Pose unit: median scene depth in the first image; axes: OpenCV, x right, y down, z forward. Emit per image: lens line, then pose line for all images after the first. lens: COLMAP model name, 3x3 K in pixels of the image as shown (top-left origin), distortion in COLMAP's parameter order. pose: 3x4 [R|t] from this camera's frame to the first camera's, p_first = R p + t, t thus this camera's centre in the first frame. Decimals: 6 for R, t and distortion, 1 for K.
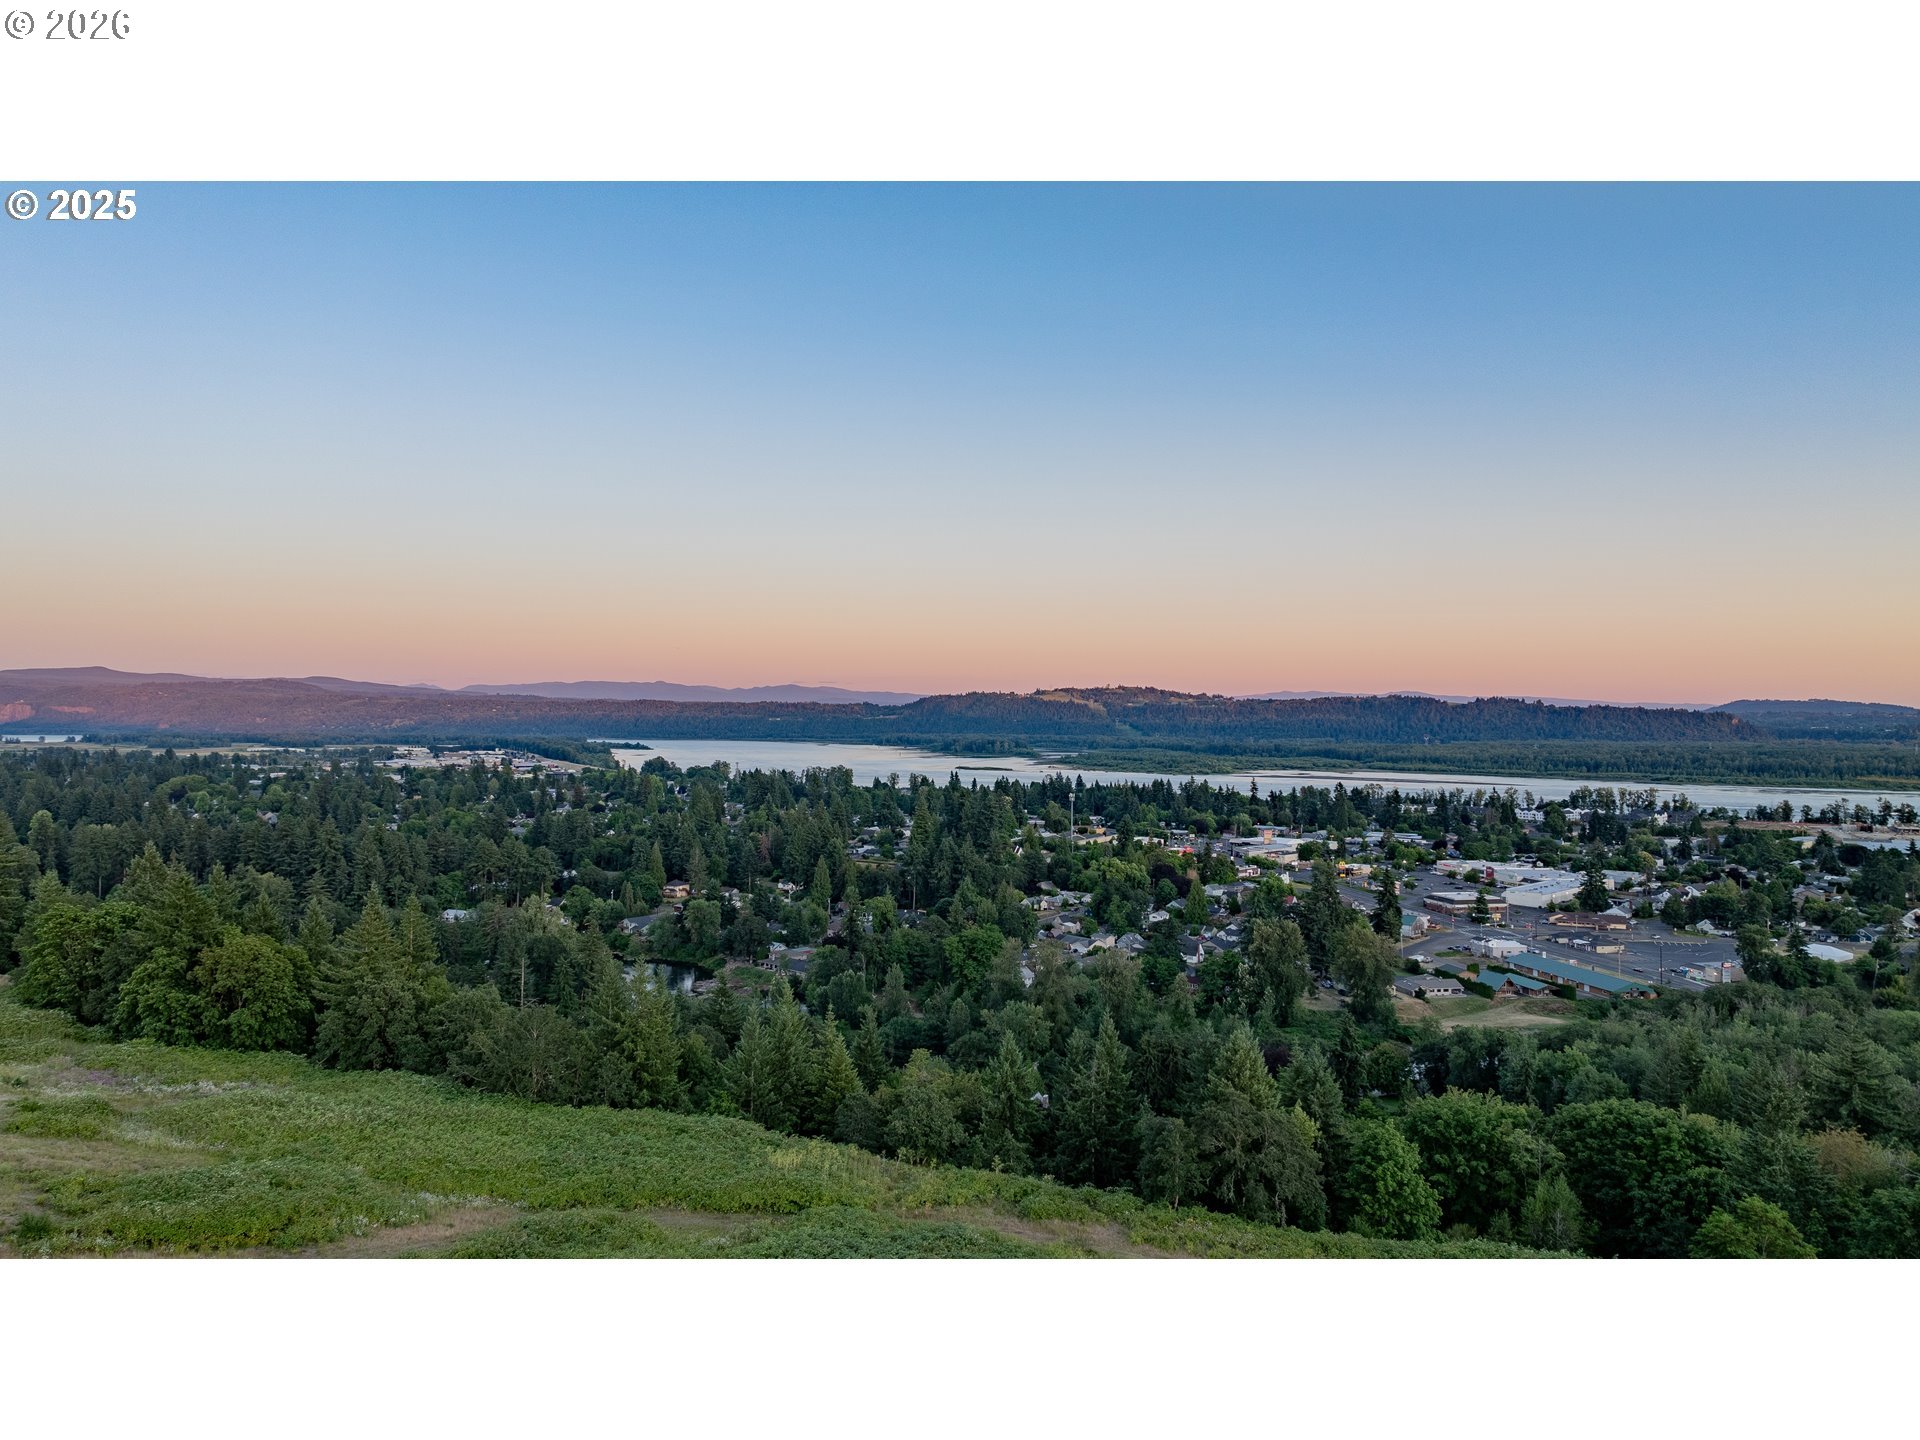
lens RADIAL K [[1300.3, 0, 970.5], [0, 1300.3, 725.4], [0, 0, 1]] dist [0.126113, -0.114036]
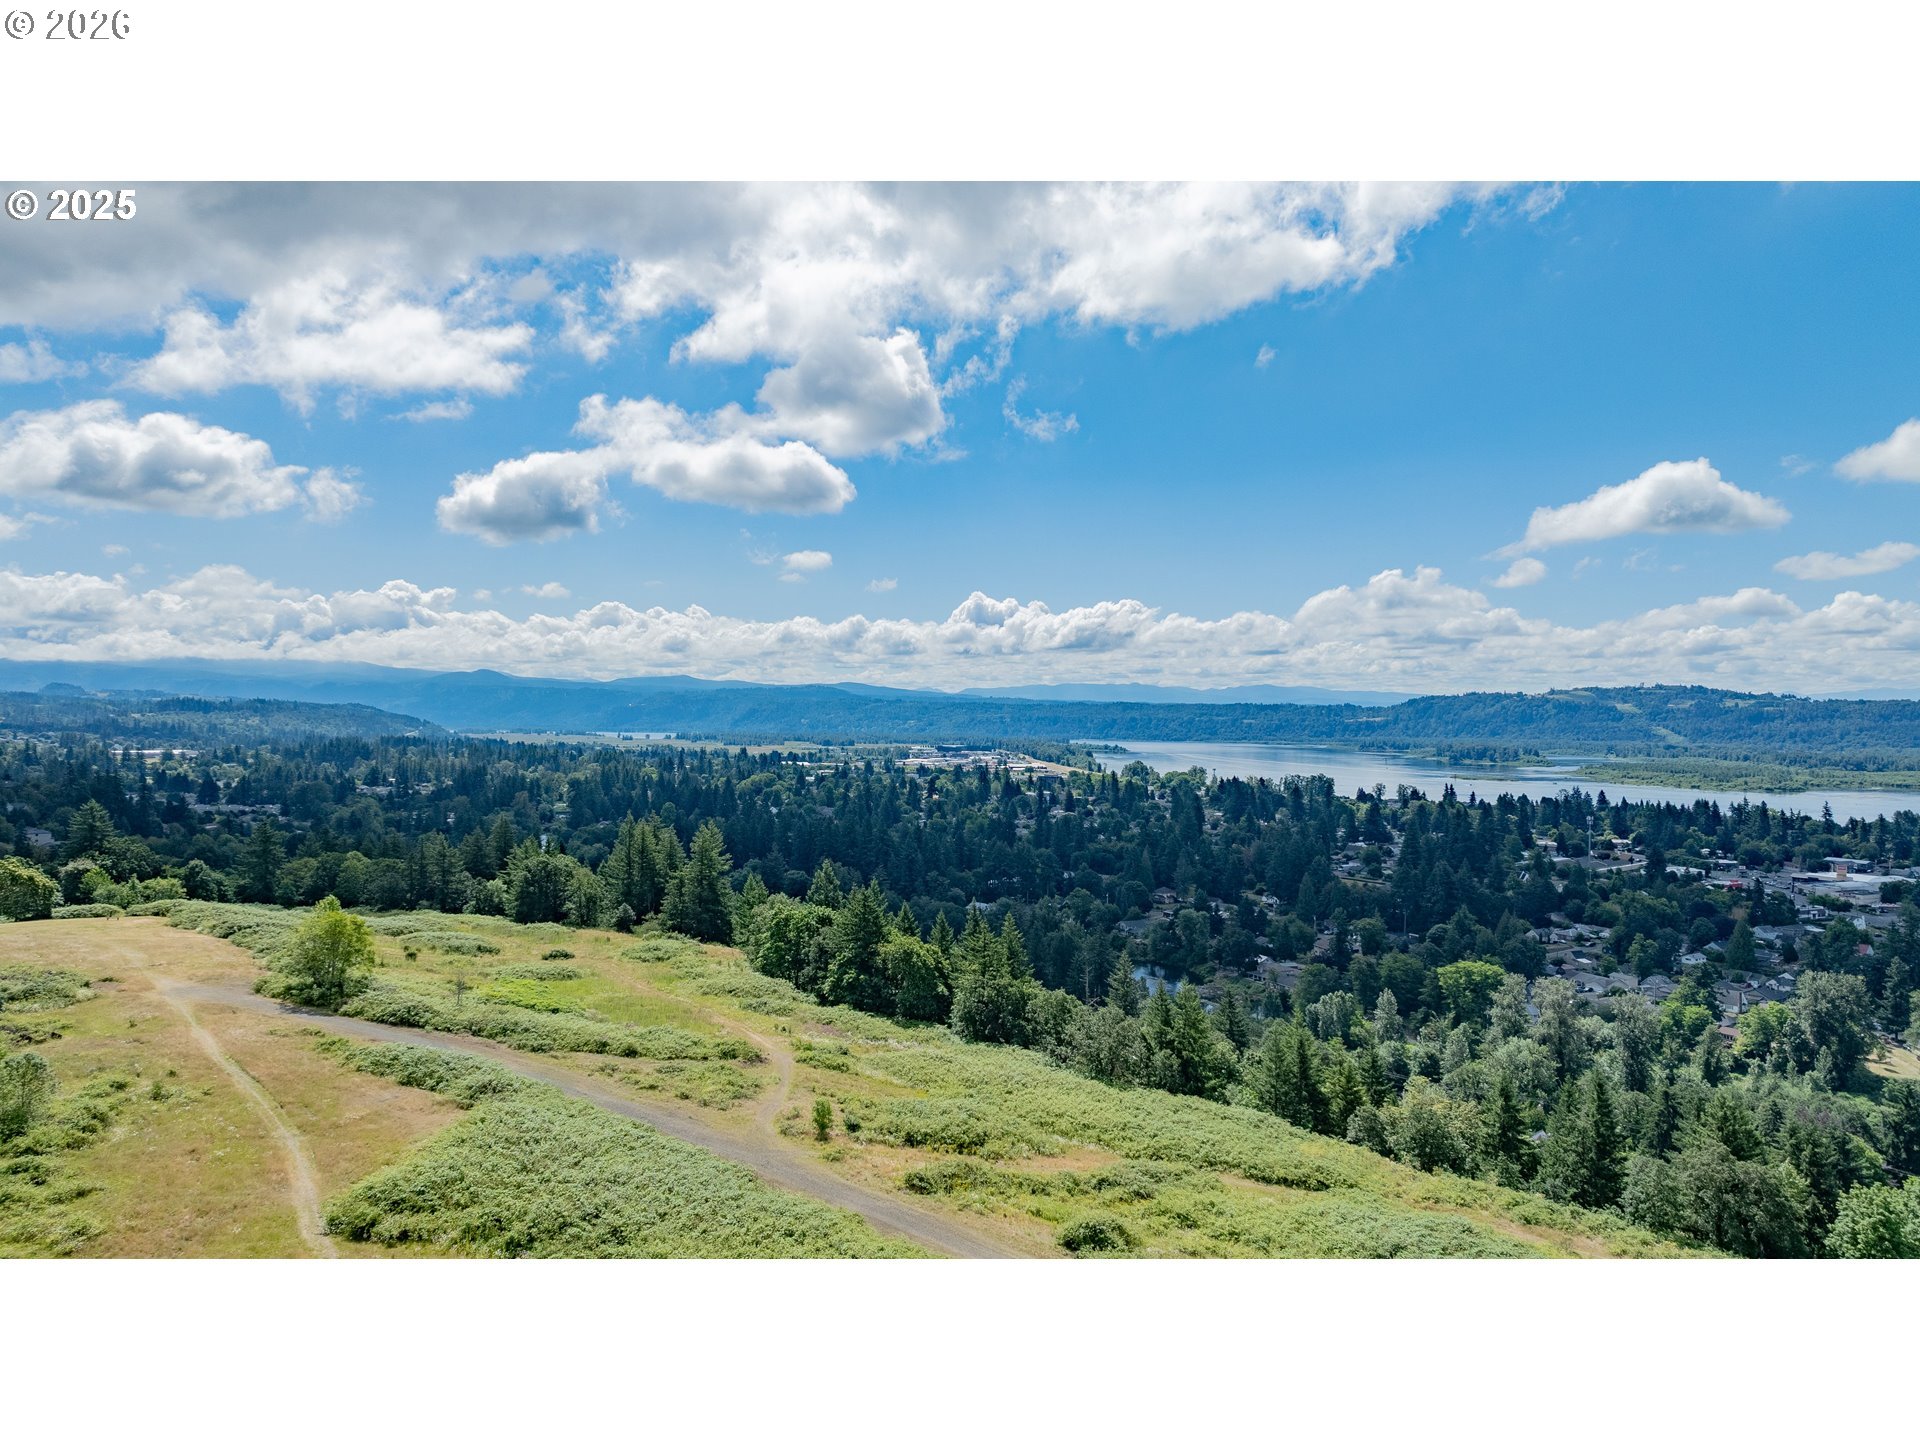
lens RADIAL K [[1300.3, 0, 956.5], [0, 1300.3, 725.9], [0, 0, 1]] dist [0.126113, -0.114036]
pose [[0.932498, 0.005121, -0.361139, 0.000170], [-0.005027, 0.999987, 0.001198, -0.008217], [0.361141, 0.000699, 0.932511, -0.032068]]
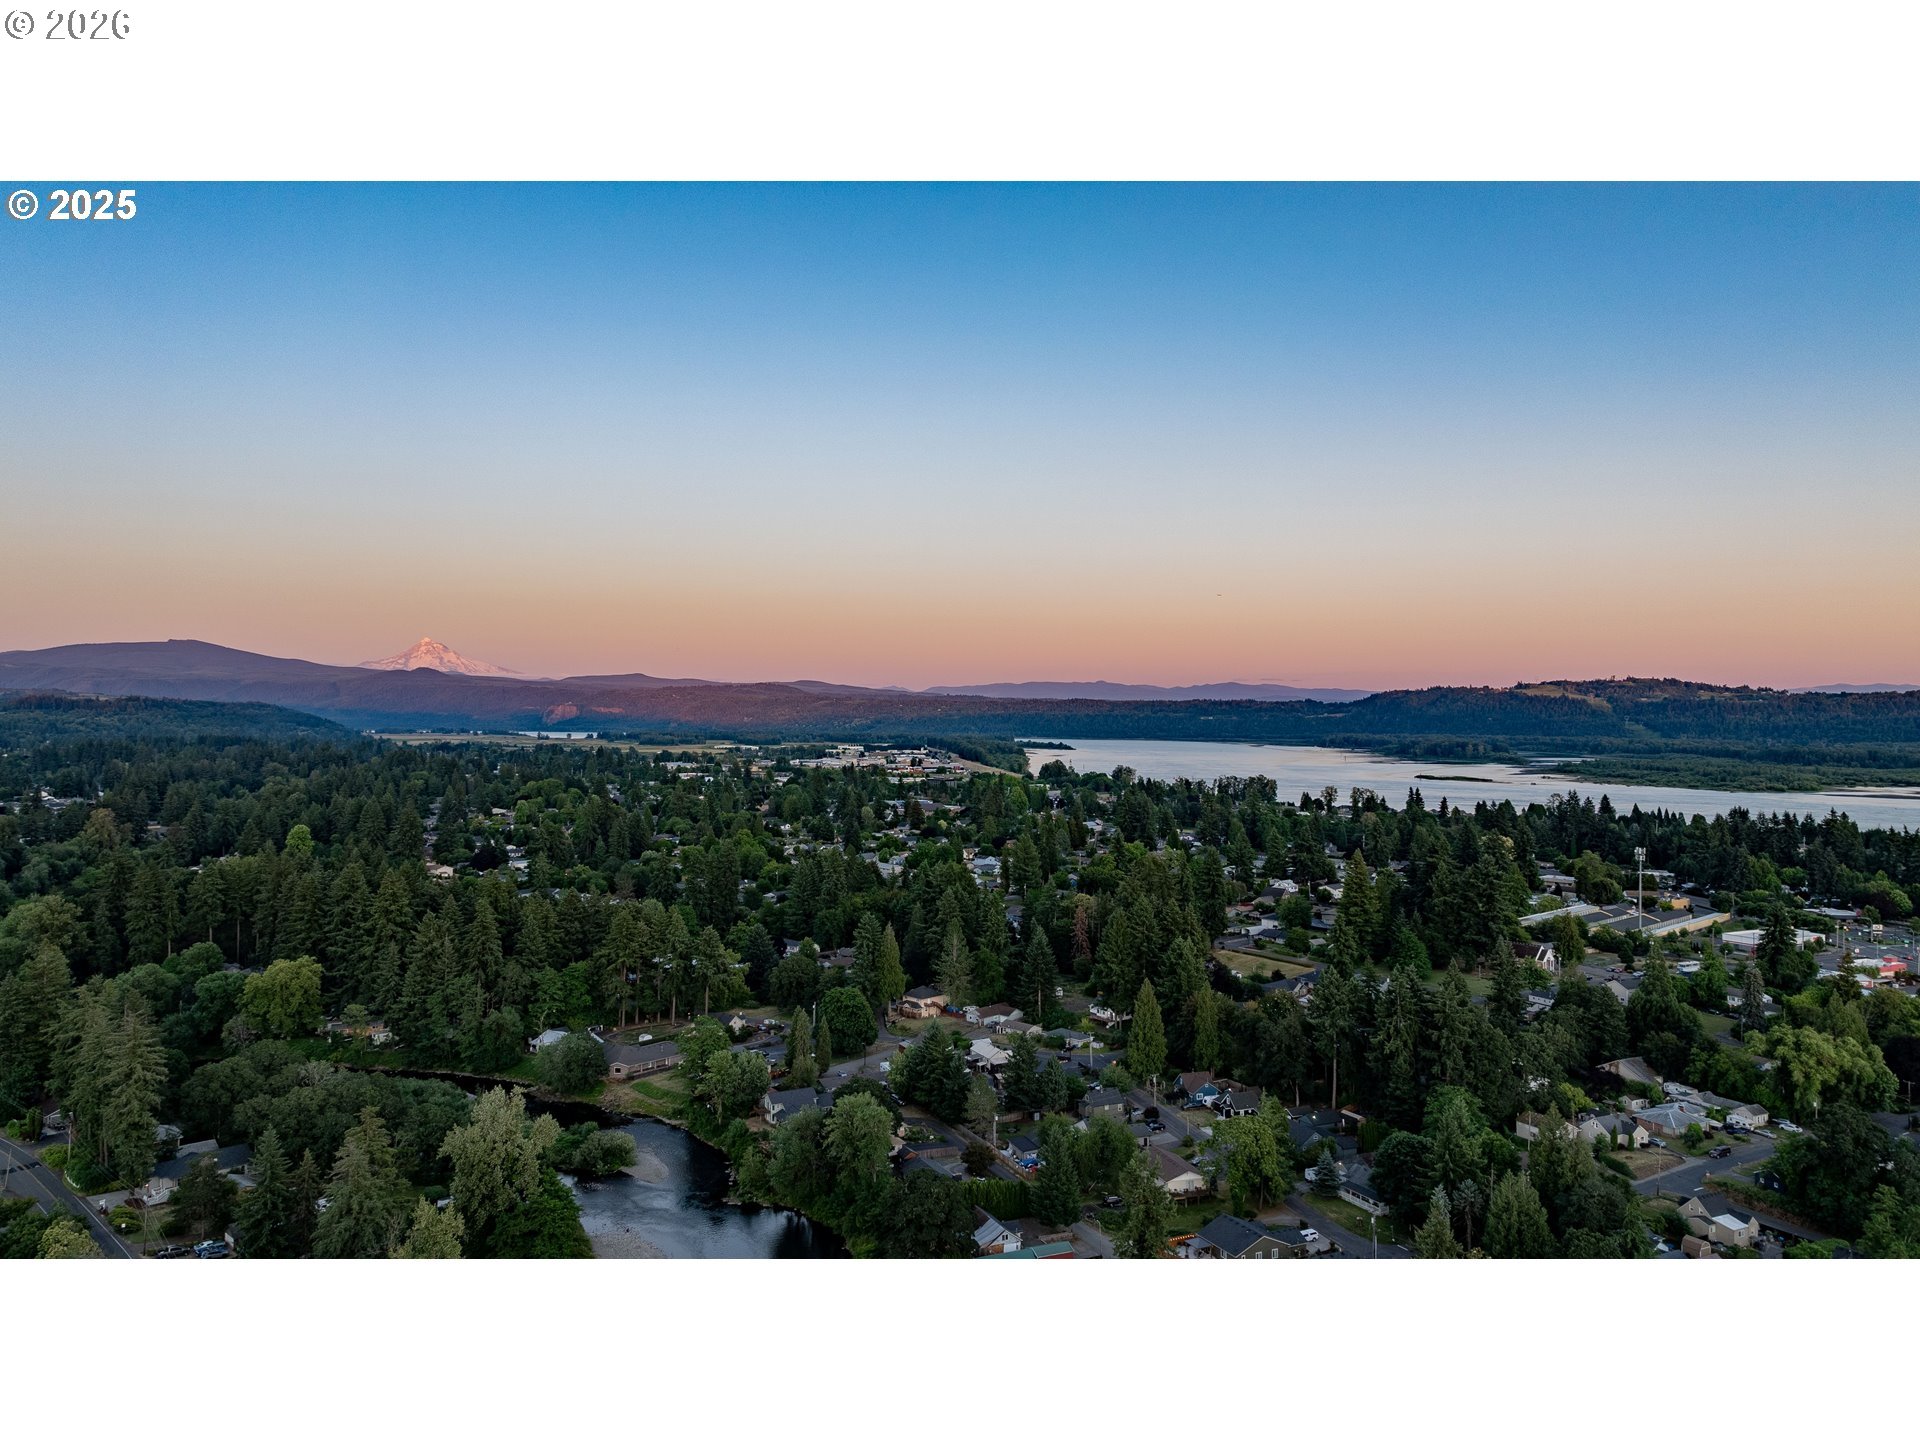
lens RADIAL K [[1300.3, 0, 953.8], [0, 1300.3, 731.8], [0, 0, 1]] dist [0.126113, -0.114036]
pose [[0.940326, 0.003207, -0.340259, -0.004944], [-0.001198, 0.999981, 0.006116, -0.001412], [0.340272, -0.005344, 0.940312, 0.273113]]
